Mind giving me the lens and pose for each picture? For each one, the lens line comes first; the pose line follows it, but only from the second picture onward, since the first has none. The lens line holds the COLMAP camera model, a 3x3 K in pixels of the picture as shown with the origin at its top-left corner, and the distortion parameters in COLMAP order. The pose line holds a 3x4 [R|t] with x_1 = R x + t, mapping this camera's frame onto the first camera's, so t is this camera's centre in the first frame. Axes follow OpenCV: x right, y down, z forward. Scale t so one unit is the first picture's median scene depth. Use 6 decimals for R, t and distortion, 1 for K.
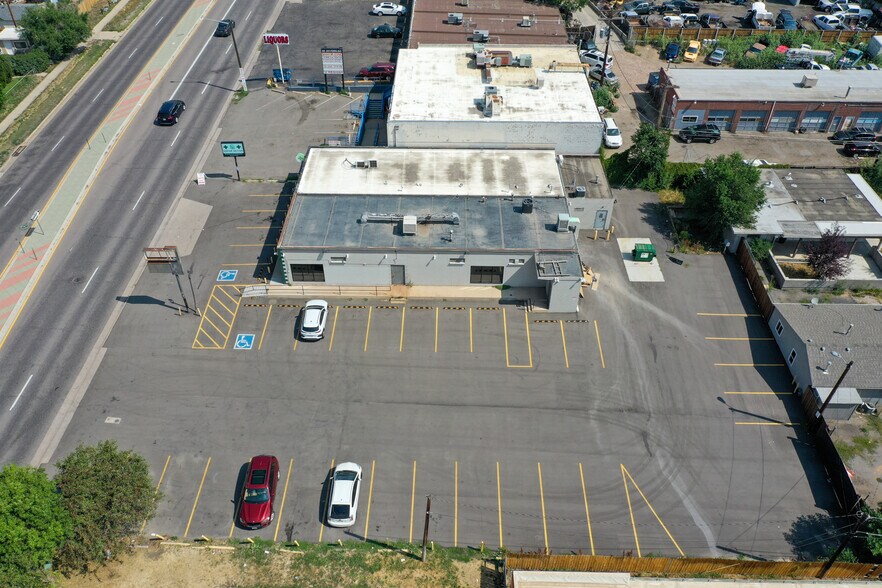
lens RADIAL K [[692.5, 0, 438.2], [0, 692.5, 293.2], [0, 0, 1]] dist [-0.003885, 0.005083]
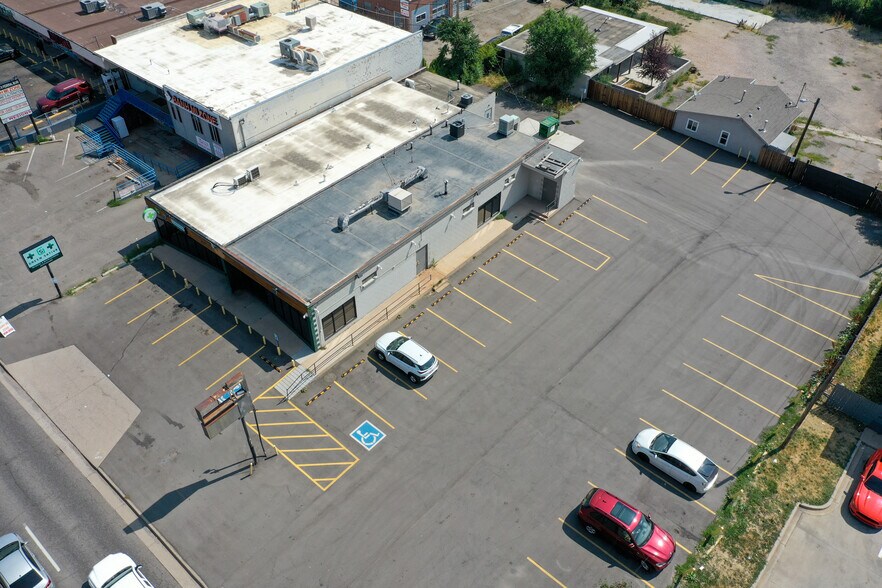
lens RADIAL K [[692.5, 0, 440.4], [0, 692.5, 291.6], [0, 0, 1]] dist [-0.003885, 0.005083]
pose [[0.641125, -0.519195, 0.565150, -0.523194], [0.503705, 0.840279, 0.200531, -0.147412], [-0.578999, 0.156104, 0.800245, 0.351347]]
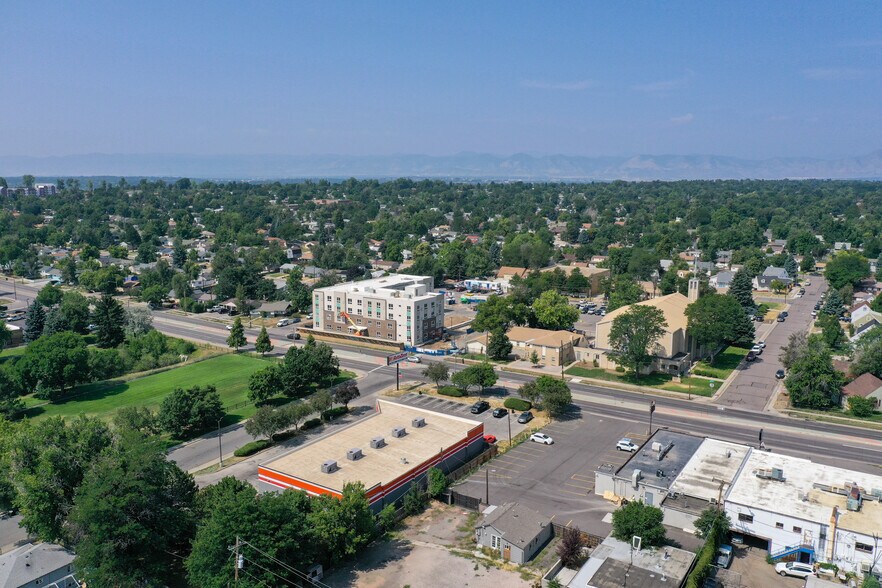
lens RADIAL K [[692.5, 0, 436.8], [0, 692.5, 293.8], [0, 0, 1]] dist [-0.003885, 0.005083]
pose [[-0.539142, 0.130261, -0.832081, 1.963803], [-0.555898, 0.687150, 0.467763, -1.010608], [0.632696, 0.714742, -0.298059, 0.883309]]
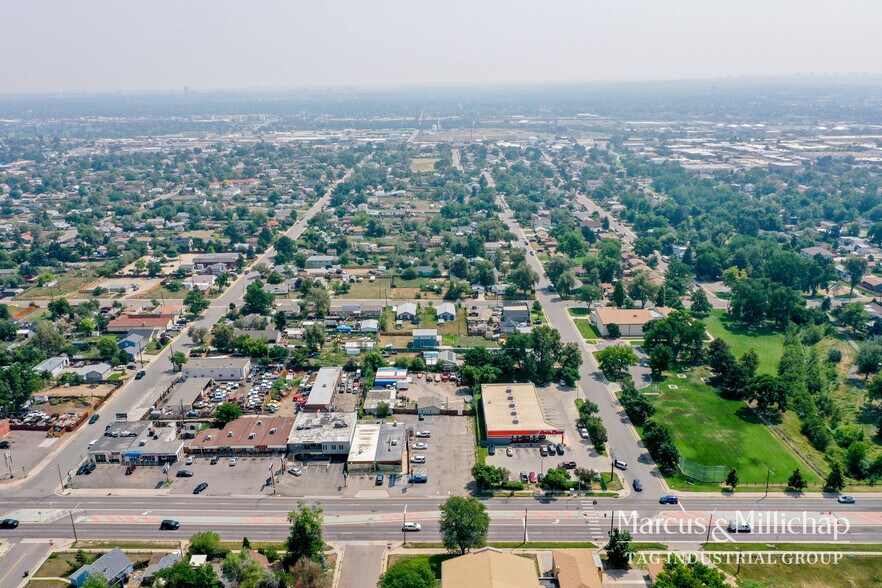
lens RADIAL K [[692.5, 0, 436.0], [0, 692.5, 289.0], [0, 0, 1]] dist [-0.003885, 0.005083]
pose [[-0.009672, -0.285303, 0.958389, -3.497986], [0.667009, 0.712213, 0.218750, -1.396581], [-0.744987, 0.641370, 0.183411, -0.417056]]
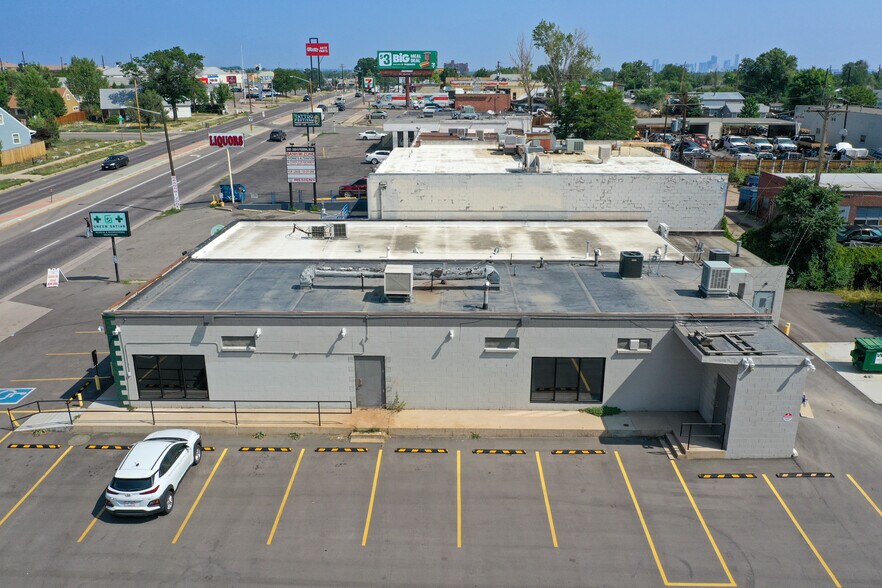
lens RADIAL K [[692.5, 0, 436.3], [0, 692.5, 293.6], [0, 0, 1]] dist [-0.003885, 0.005083]
pose [[0.999969, -0.004072, -0.006741, -0.011707], [0.001129, 0.921226, -0.389026, 0.097097], [0.007794, 0.389007, 0.921202, 0.567291]]
